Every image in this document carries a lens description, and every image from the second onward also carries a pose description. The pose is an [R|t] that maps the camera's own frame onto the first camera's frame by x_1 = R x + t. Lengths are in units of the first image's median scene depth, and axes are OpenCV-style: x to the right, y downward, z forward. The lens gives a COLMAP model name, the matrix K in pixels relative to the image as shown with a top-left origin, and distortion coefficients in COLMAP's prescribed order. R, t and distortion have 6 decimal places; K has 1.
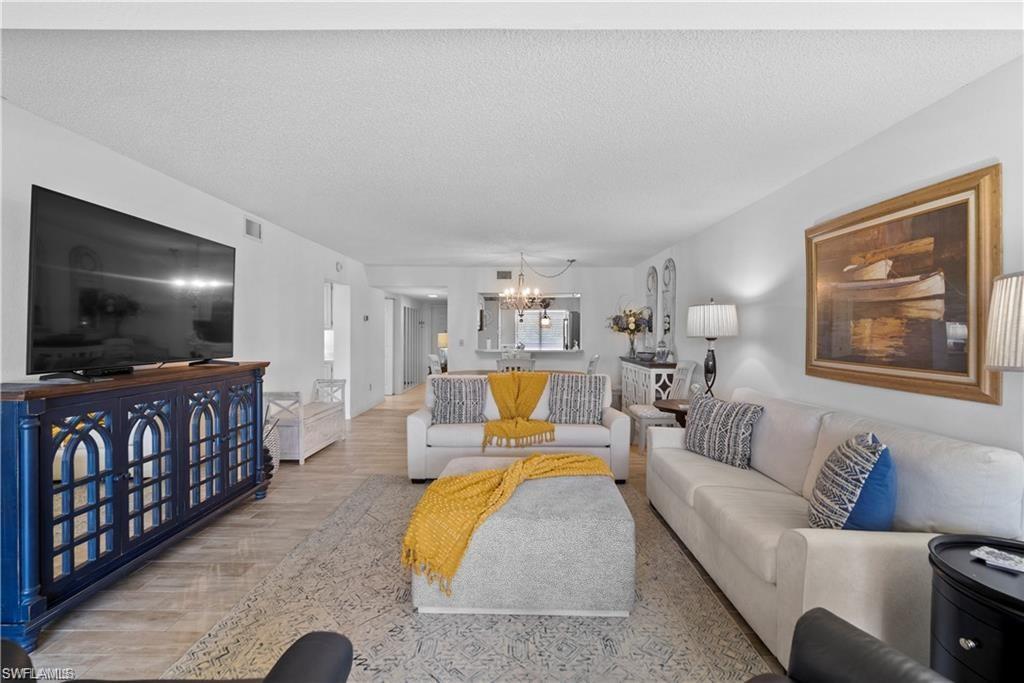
lens RADIAL K [[454.7, 0, 518.8], [0, 454.7, 332.5], [0, 0, 1]] dist [-0.004952, 0.000659]
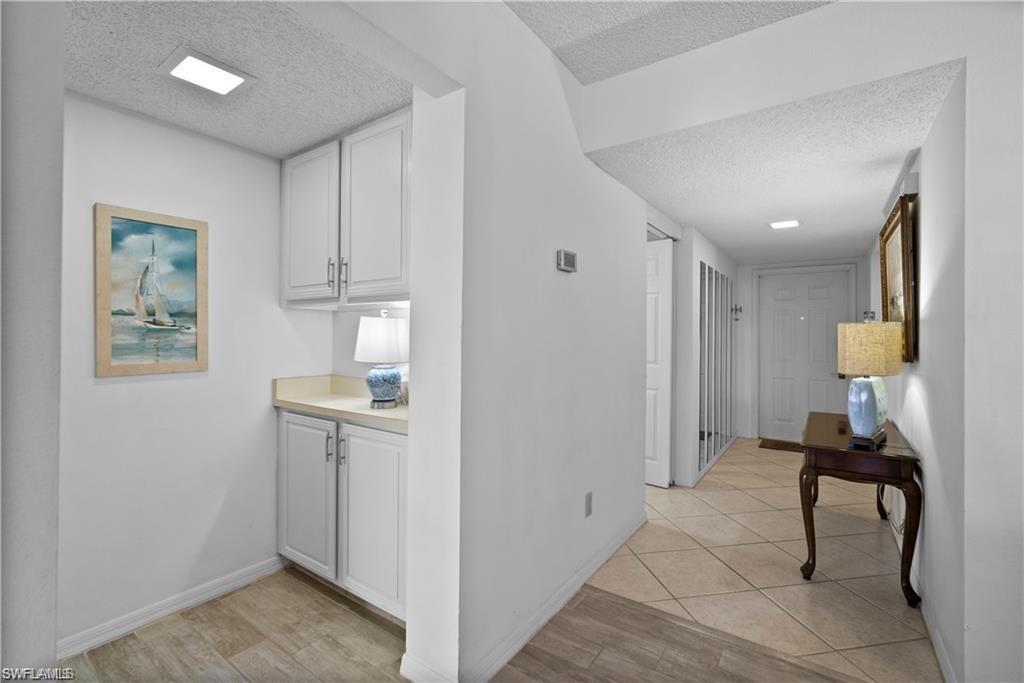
lens RADIAL K [[454.7, 0, 518.7], [0, 454.7, 334.6], [0, 0, 1]] dist [-0.004952, 0.000659]
pose [[0.822832, 0.003888, -0.568272, -0.180010], [-0.008750, 0.999945, -0.005828, 0.011405], [0.568218, 0.009767, 0.822820, 0.666838]]
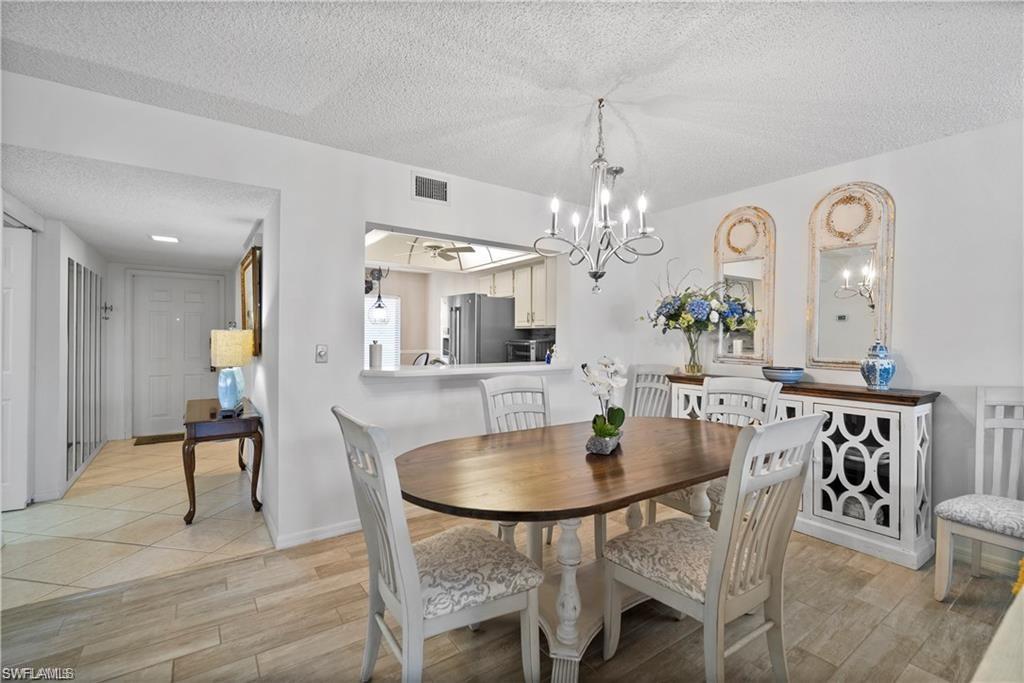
lens RADIAL K [[454.7, 0, 504.7], [0, 454.7, 339.3], [0, 0, 1]] dist [-0.004952, 0.000659]
pose [[0.832471, 0.004169, 0.554054, -0.182772], [-0.006843, 0.999973, 0.002759, 0.006648], [-0.554027, -0.006088, 0.832476, 0.563329]]
